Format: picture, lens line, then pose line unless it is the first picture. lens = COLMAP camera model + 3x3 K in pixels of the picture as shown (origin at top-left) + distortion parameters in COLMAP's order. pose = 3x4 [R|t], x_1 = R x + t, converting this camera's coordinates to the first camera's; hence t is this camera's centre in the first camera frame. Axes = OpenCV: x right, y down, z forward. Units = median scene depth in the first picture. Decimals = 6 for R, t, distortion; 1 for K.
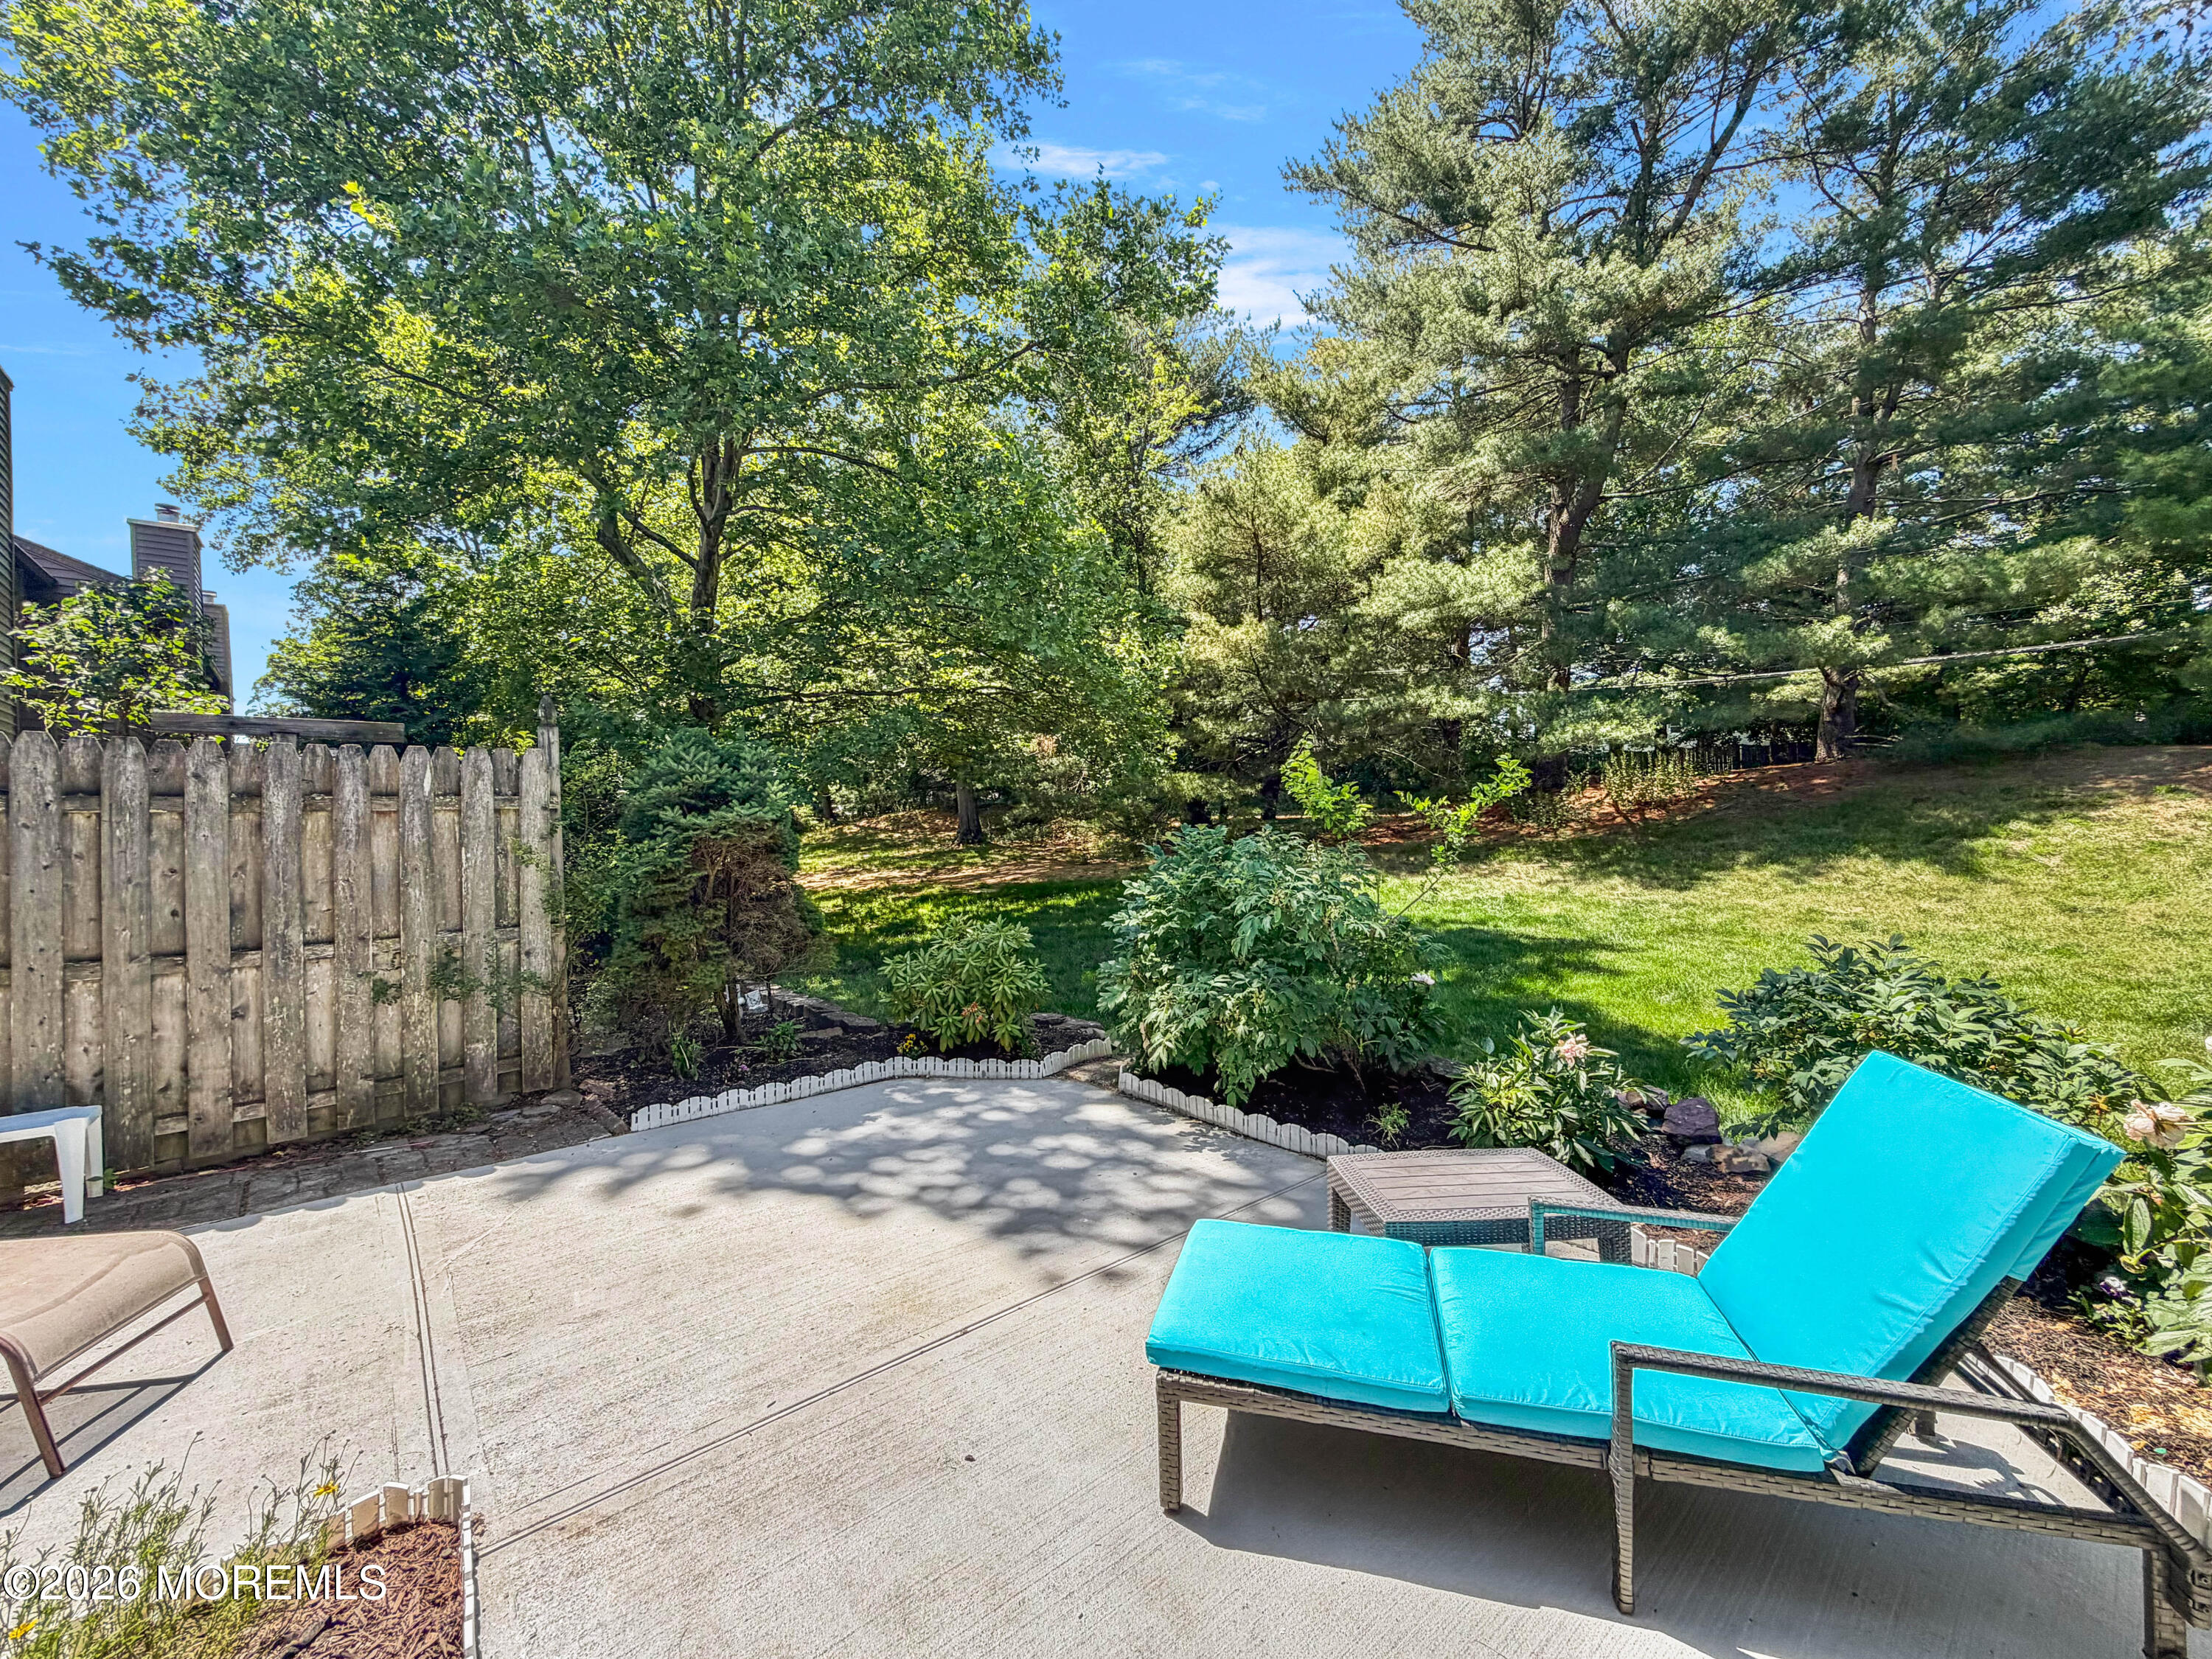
lens RADIAL K [[886.3, 0, 1106.0], [0, 886.3, 829.5], [0, 0, 1]] dist [0.002426, 0.000080]
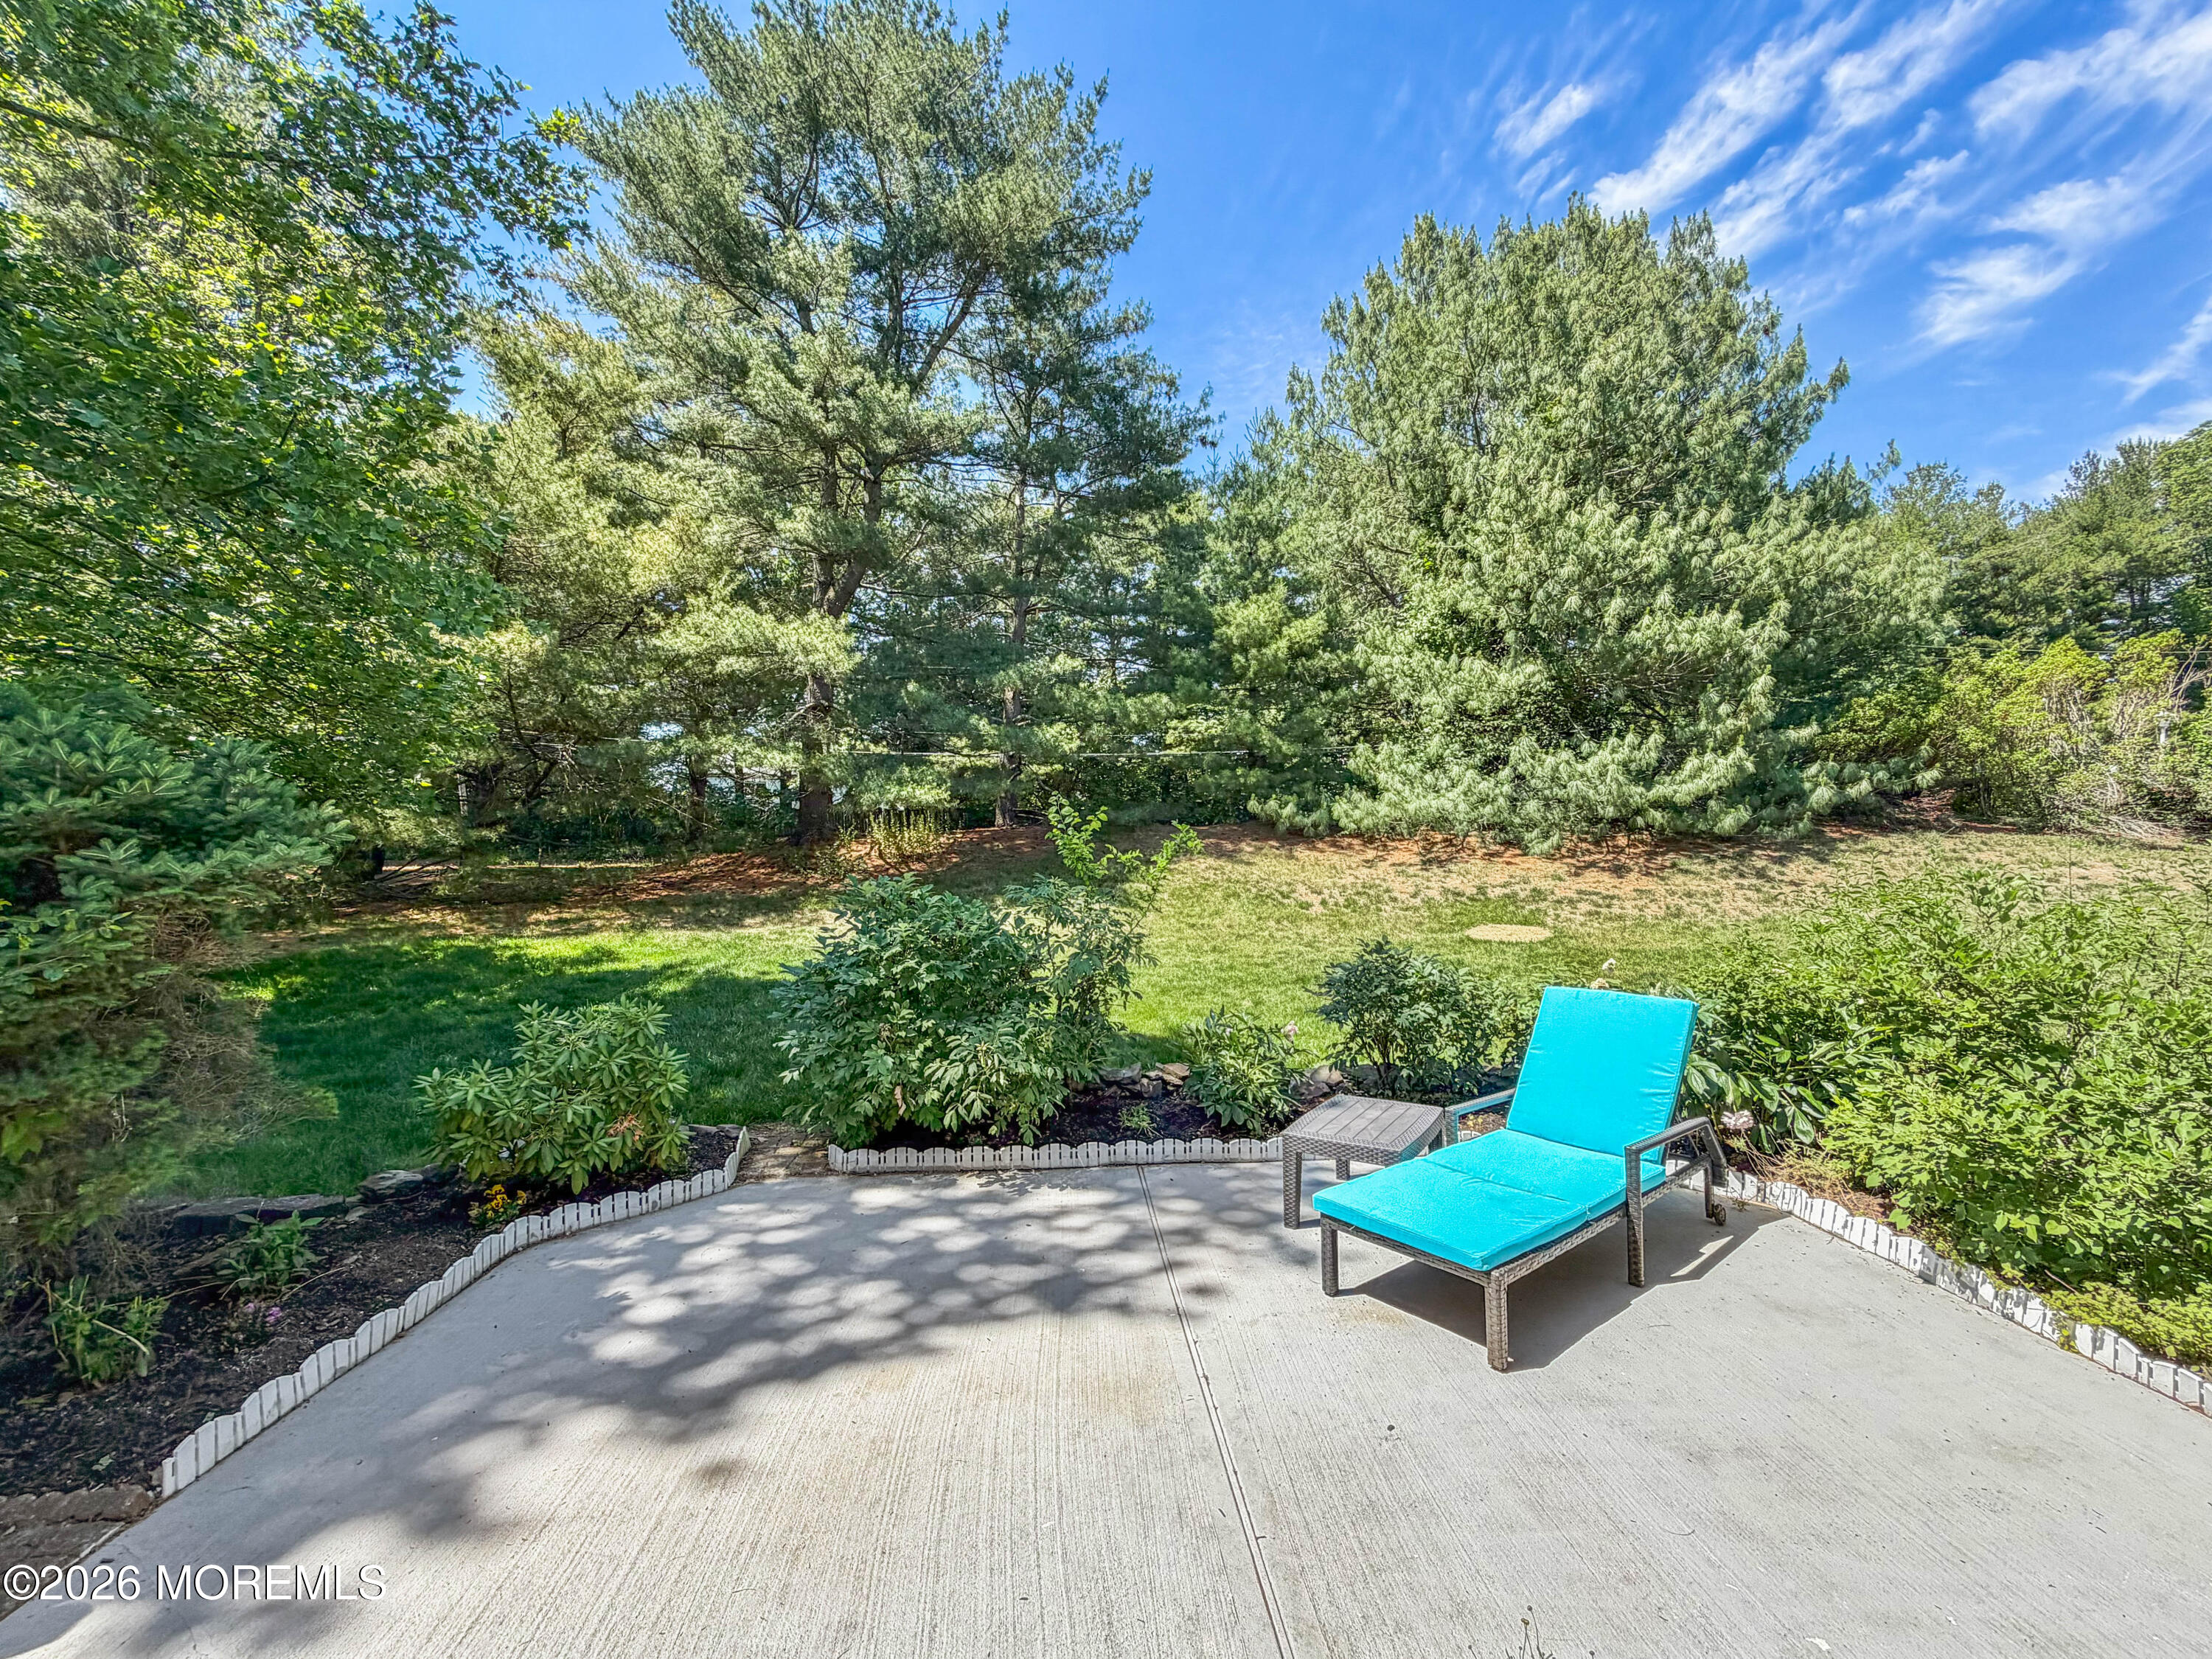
lens RADIAL K [[891.9, 0, 1107.9], [0, 891.9, 863.2], [0, 0, 1]] dist [-0.001029, 0.000108]
pose [[0.609430, 0.006966, 0.792810, -0.232499], [0.009339, 0.999829, -0.015965, 0.000249], [-0.792785, 0.017134, 0.609260, 0.105391]]
